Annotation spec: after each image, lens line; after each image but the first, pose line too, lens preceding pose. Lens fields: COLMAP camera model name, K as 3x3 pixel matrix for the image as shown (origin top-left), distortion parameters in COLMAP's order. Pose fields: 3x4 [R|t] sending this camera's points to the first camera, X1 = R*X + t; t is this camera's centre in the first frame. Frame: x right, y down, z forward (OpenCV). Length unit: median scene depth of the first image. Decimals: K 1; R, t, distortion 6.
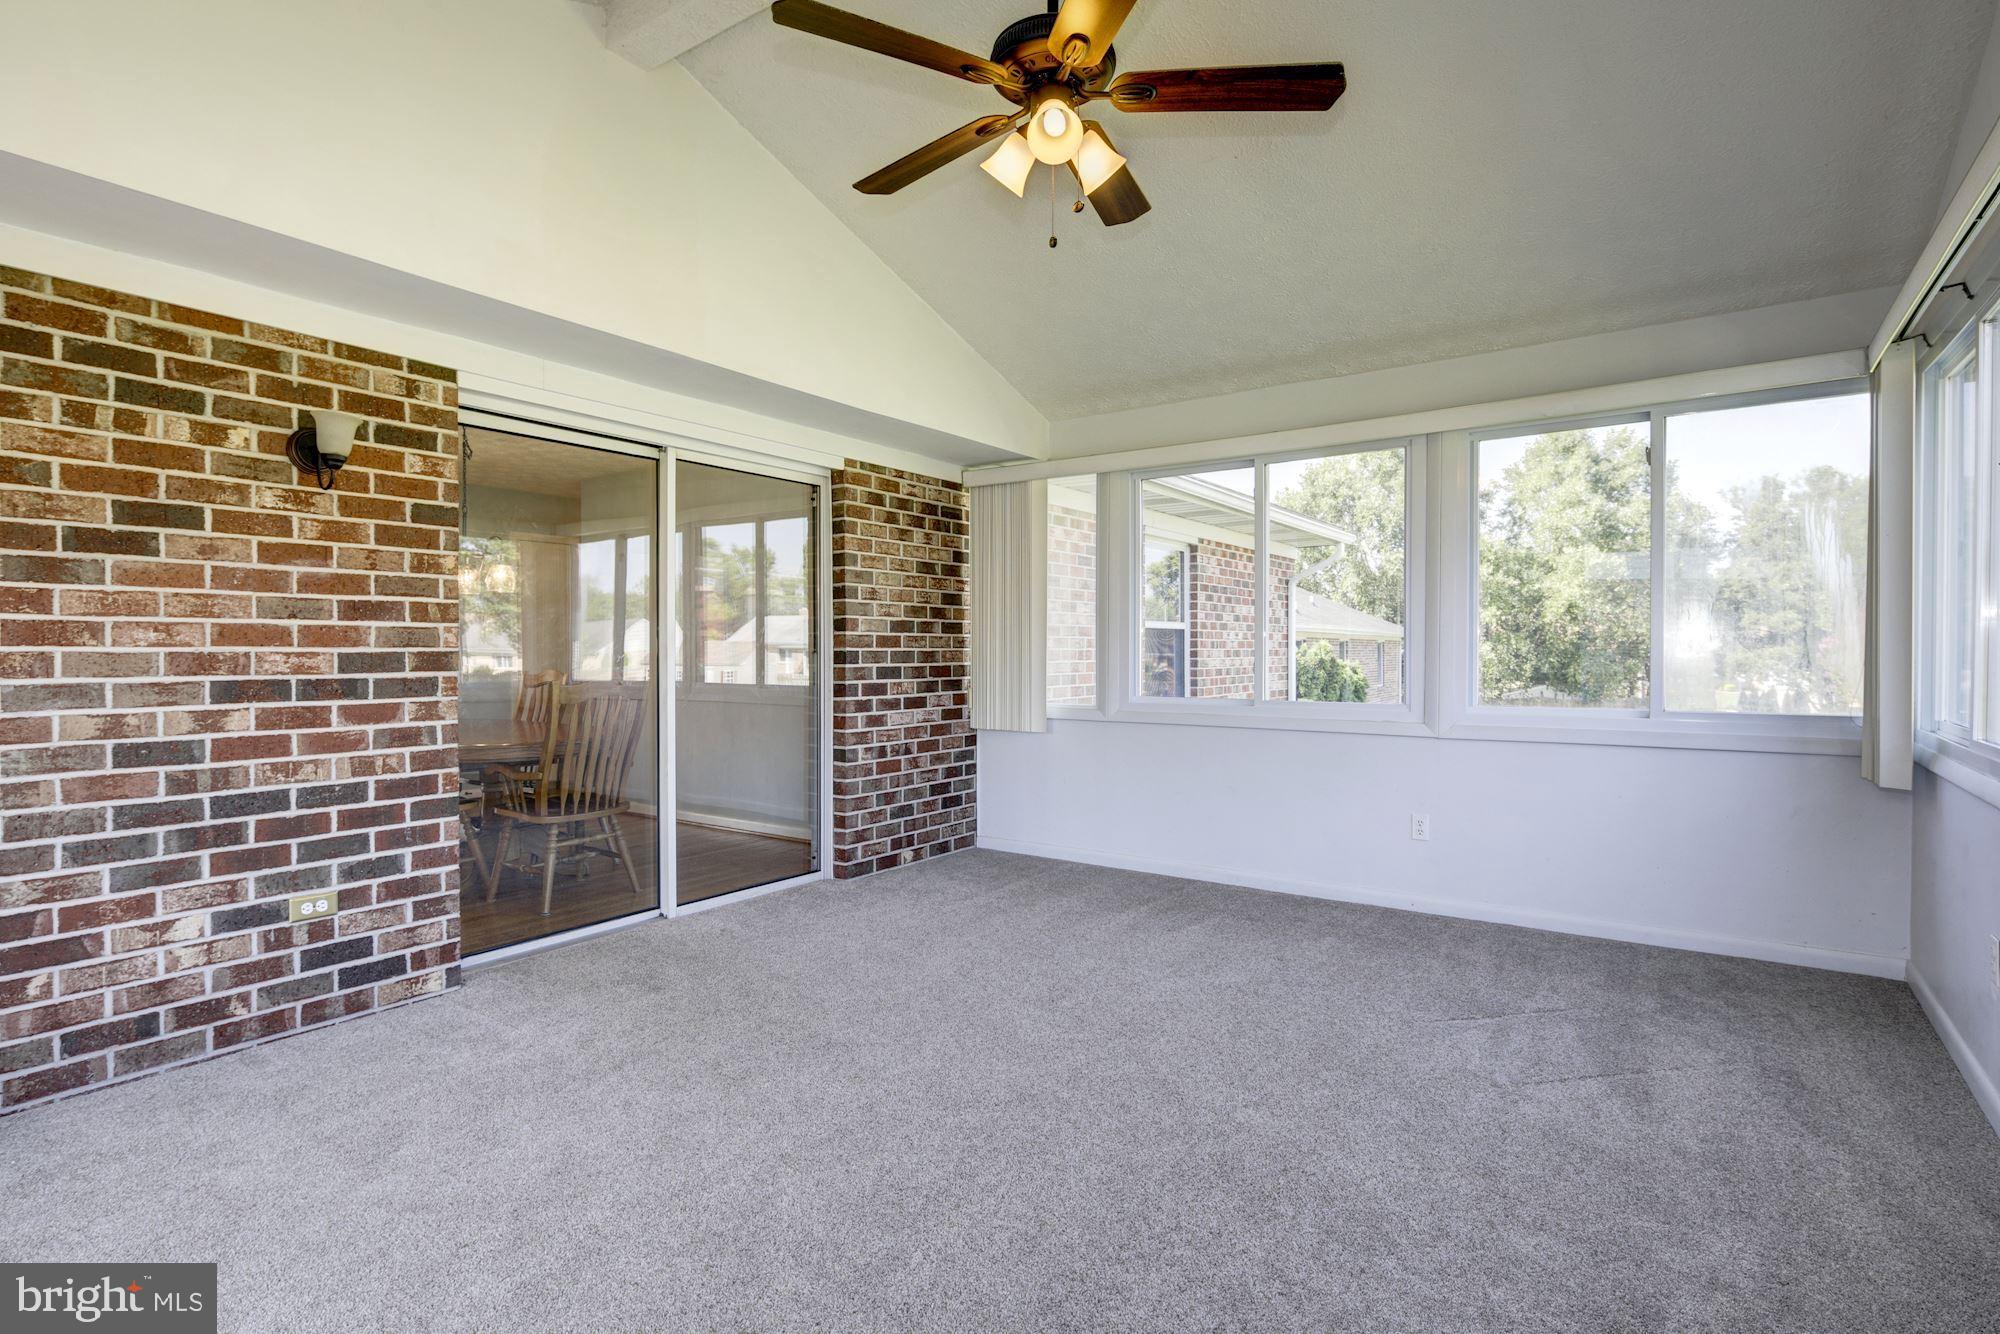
lens RADIAL K [[986.6, 0, 1004.7], [0, 986.6, 652.8], [0, 0, 1]] dist [0.000288, -0.001812]
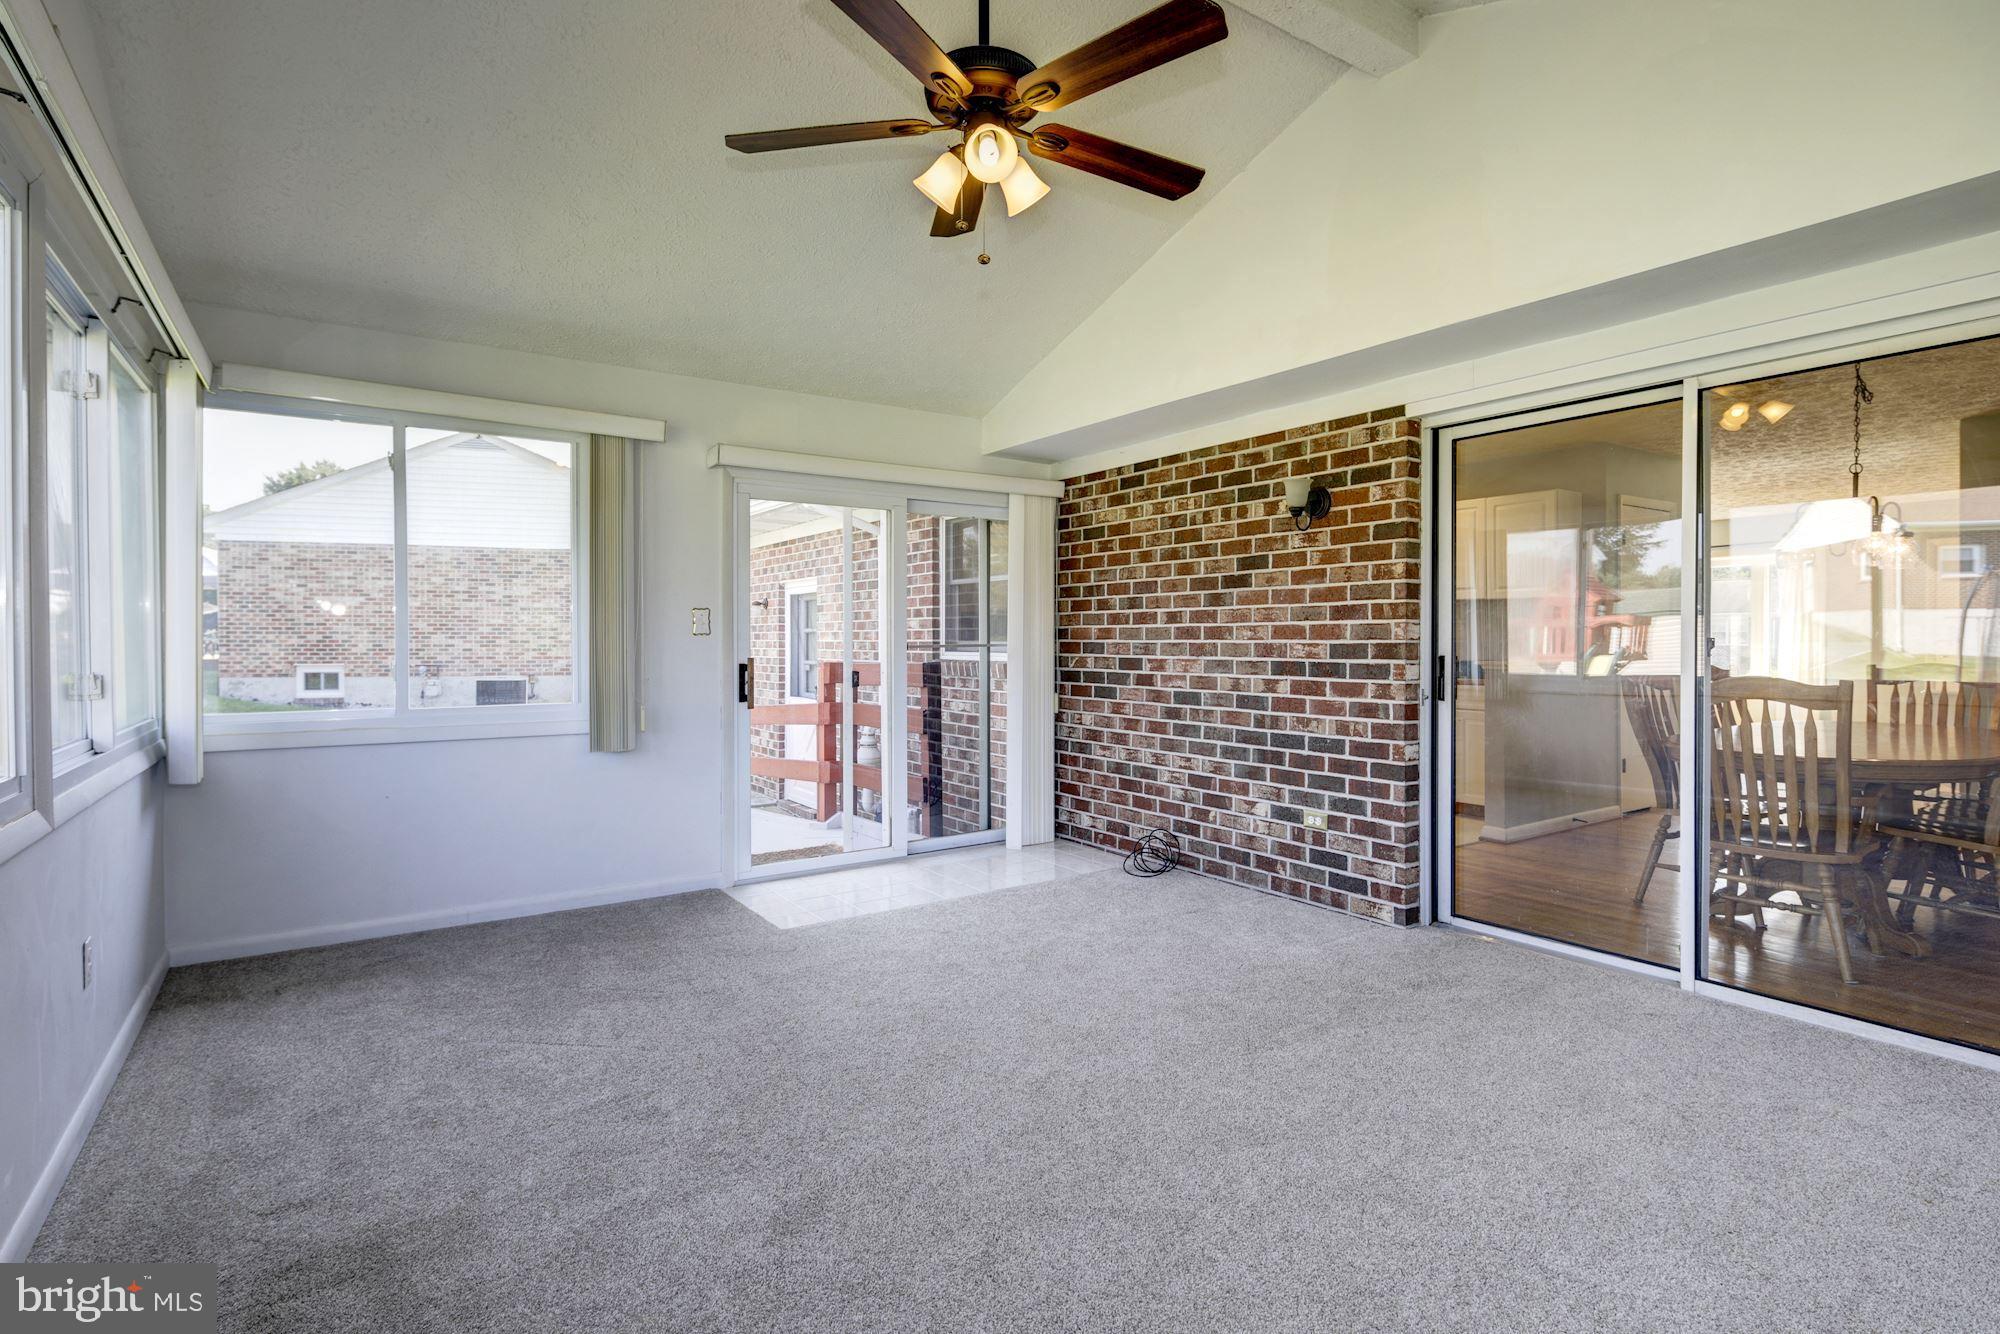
lens RADIAL K [[986.6, 0, 1004.7], [0, 986.6, 652.8], [0, 0, 1]] dist [0.000288, -0.001812]
pose [[-0.363131, 0.008231, -0.931702, 0.800279], [-0.005001, 0.999929, 0.010783, -0.000120], [0.931724, 0.008575, -0.363065, 1.096186]]
